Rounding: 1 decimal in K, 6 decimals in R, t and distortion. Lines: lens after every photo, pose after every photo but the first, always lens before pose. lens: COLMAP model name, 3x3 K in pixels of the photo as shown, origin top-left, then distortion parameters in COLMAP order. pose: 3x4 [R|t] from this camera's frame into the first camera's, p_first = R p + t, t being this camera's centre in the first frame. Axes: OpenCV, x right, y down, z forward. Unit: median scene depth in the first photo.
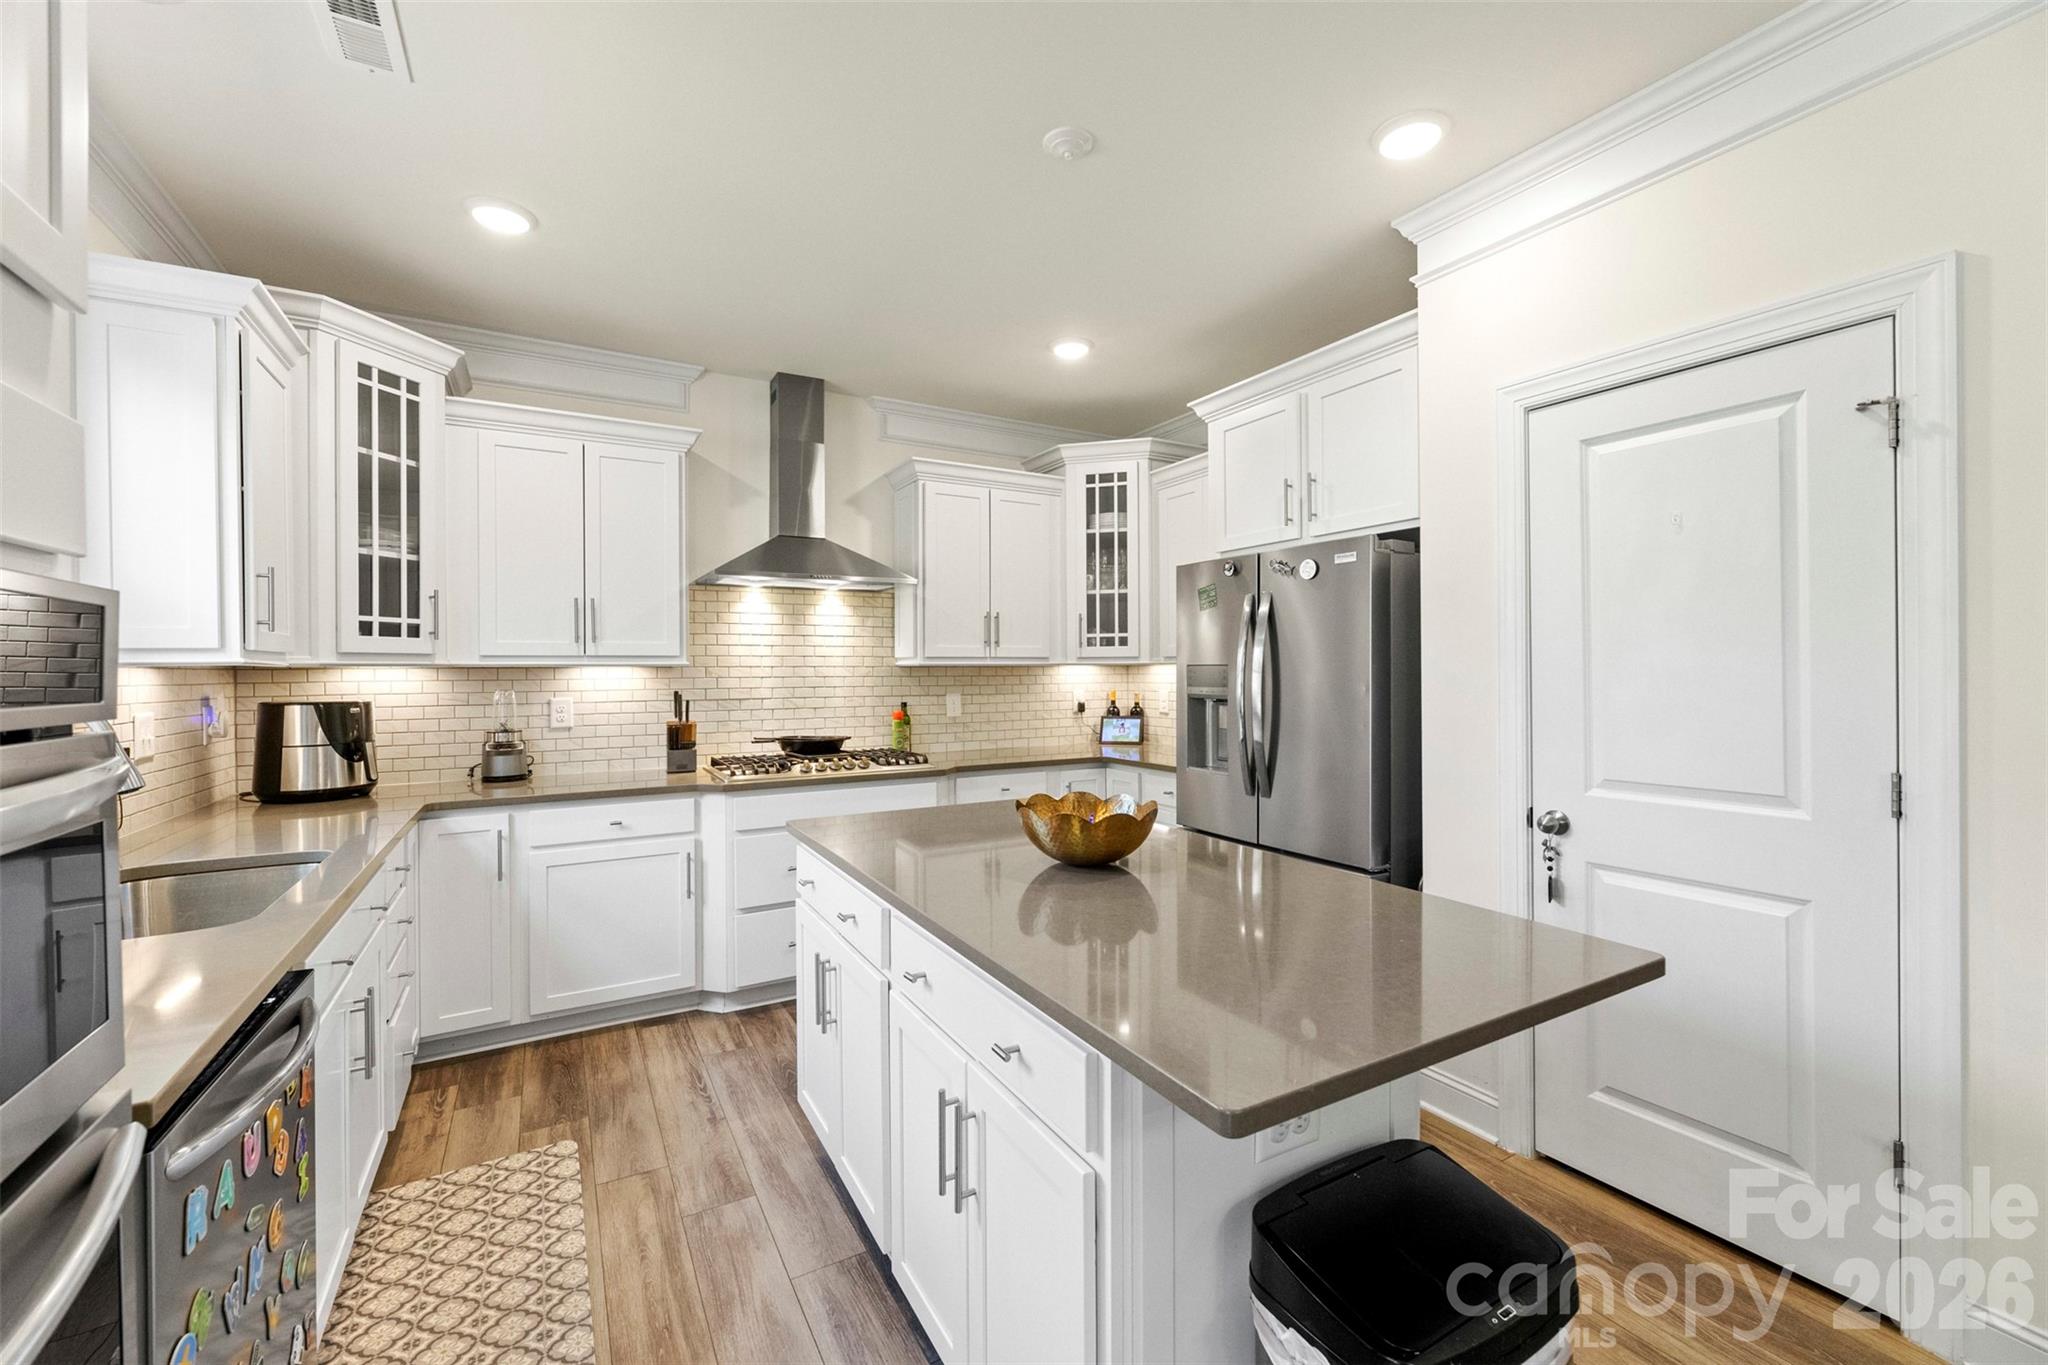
lens RADIAL K [[824.2, 0, 1016.8], [0, 824.2, 670.0], [0, 0, 1]] dist [0.000260, 0.000065]
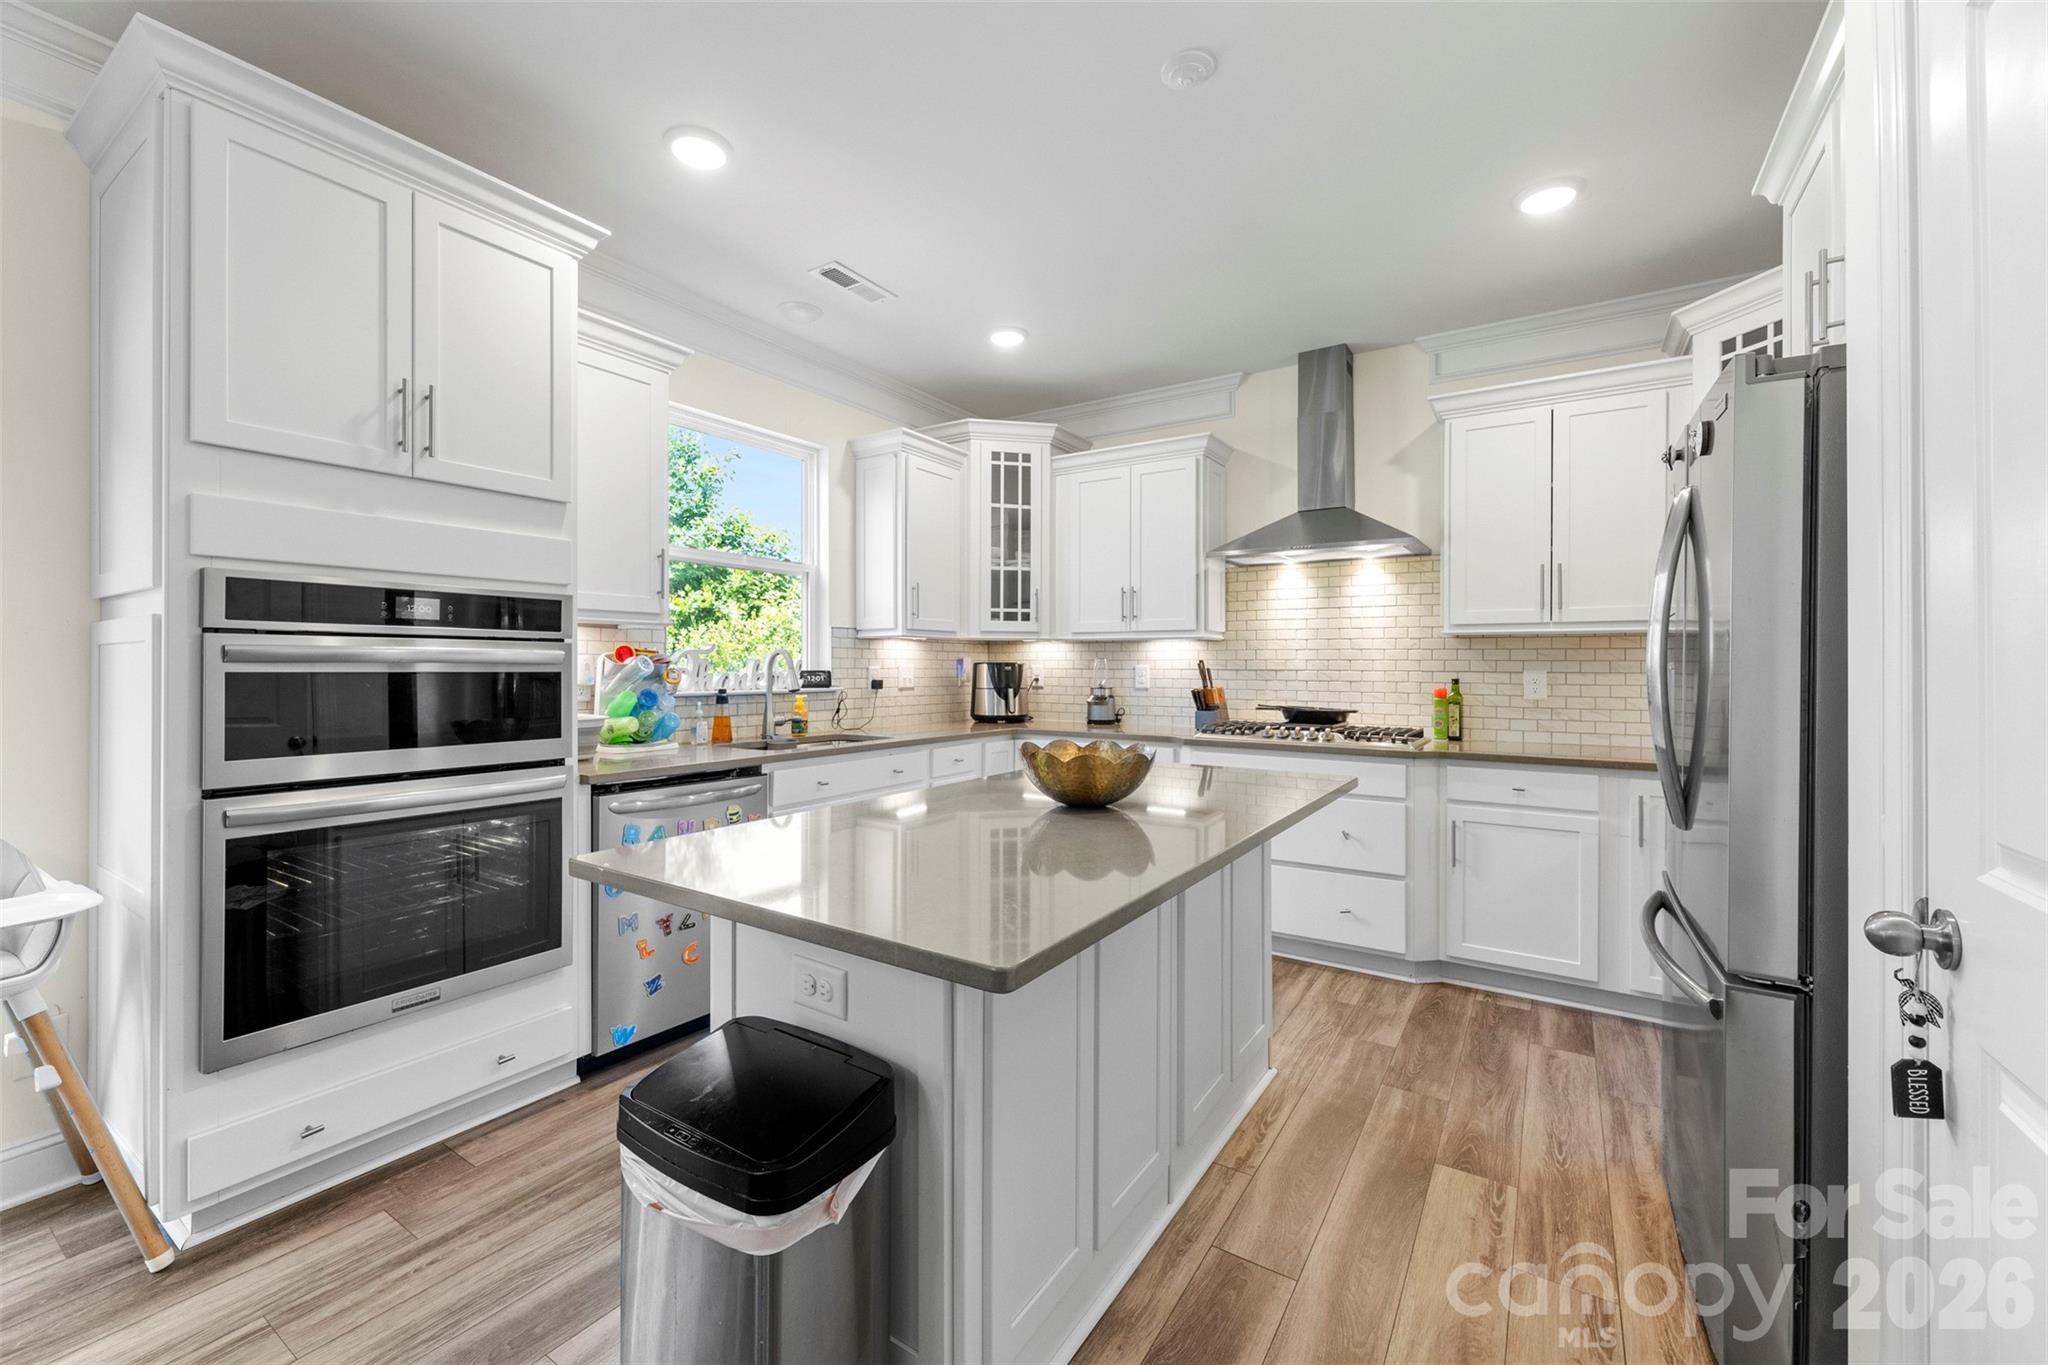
lens RADIAL K [[824.2, 0, 1020.5], [0, 824.2, 664.6], [0, 0, 1]] dist [0.000260, 0.000065]
pose [[0.456163, 0.008039, -0.889860, 0.476045], [-0.006017, 0.999964, 0.005949, 0.024550], [0.889876, 0.002641, 0.456195, 0.221722]]
